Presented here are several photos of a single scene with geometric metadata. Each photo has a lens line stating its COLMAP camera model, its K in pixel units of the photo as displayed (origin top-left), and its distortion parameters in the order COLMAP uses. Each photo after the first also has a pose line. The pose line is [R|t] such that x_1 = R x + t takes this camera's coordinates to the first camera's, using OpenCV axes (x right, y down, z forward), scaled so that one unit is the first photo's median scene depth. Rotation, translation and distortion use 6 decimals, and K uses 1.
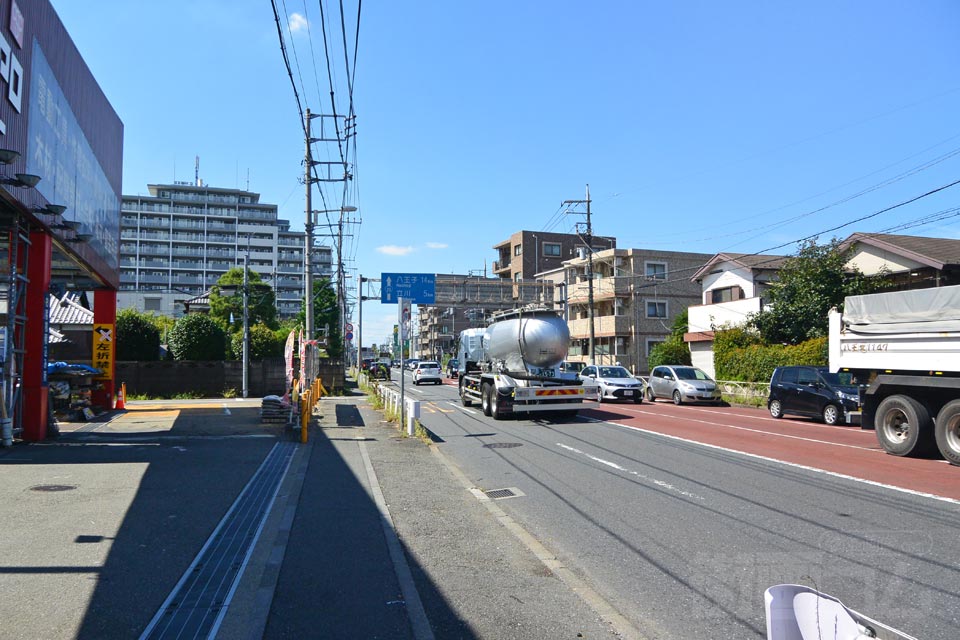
lens RADIAL K [[768.7, 0, 480.0], [0, 768.7, 320.0], [0, 0, 1]] dist [-0.006463, -0.002536]
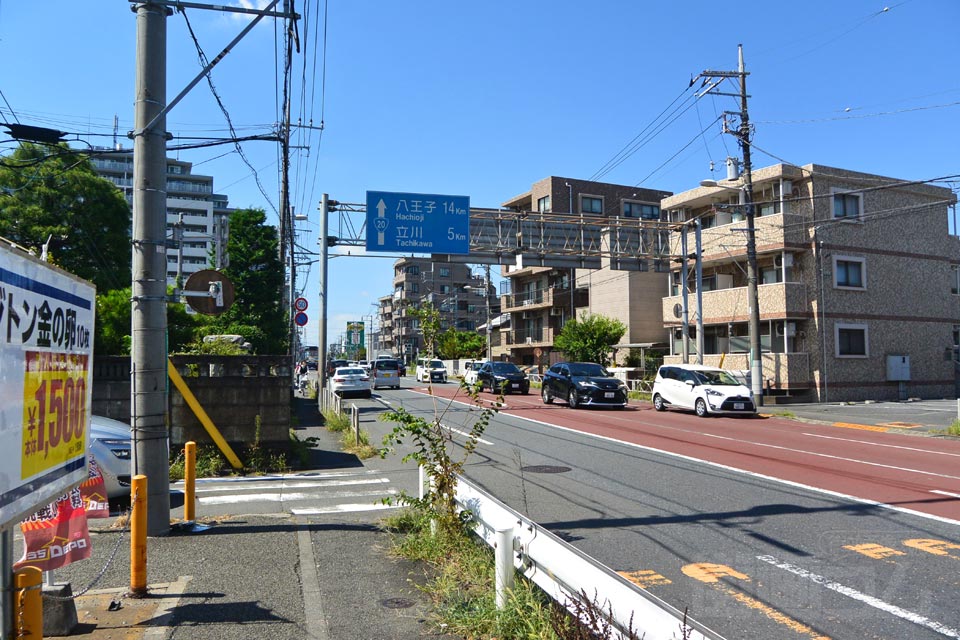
lens RADIAL K [[755.7, 0, 480.0], [0, 755.7, 320.0], [0, 0, 1]] dist [-0.007887, -0.007446]
pose [[0.997596, 0.005787, 0.069061, -0.120356], [-0.005719, 0.999983, -0.001181, 0.033918], [-0.069067, 0.000783, 0.997612, 0.677927]]
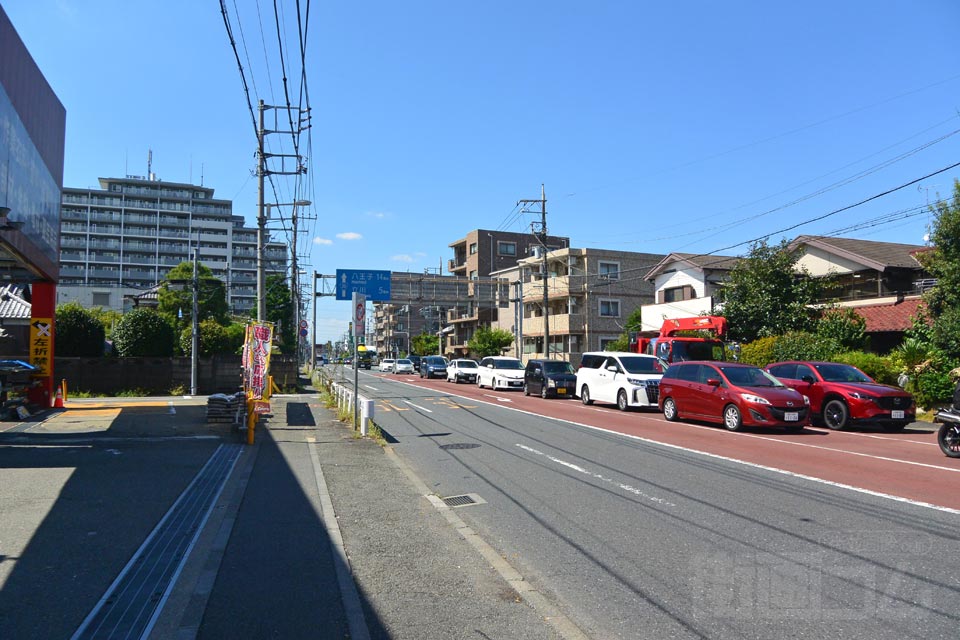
lens RADIAL K [[755.7, 0, 480.0], [0, 755.7, 320.0], [0, 0, 1]] dist [-0.007887, -0.007446]
pose [[0.998197, 0.006859, 0.059624, -0.001113], [-0.007018, 0.999972, 0.002461, 0.000772], [-0.059606, -0.002875, 0.998218, 0.018540]]
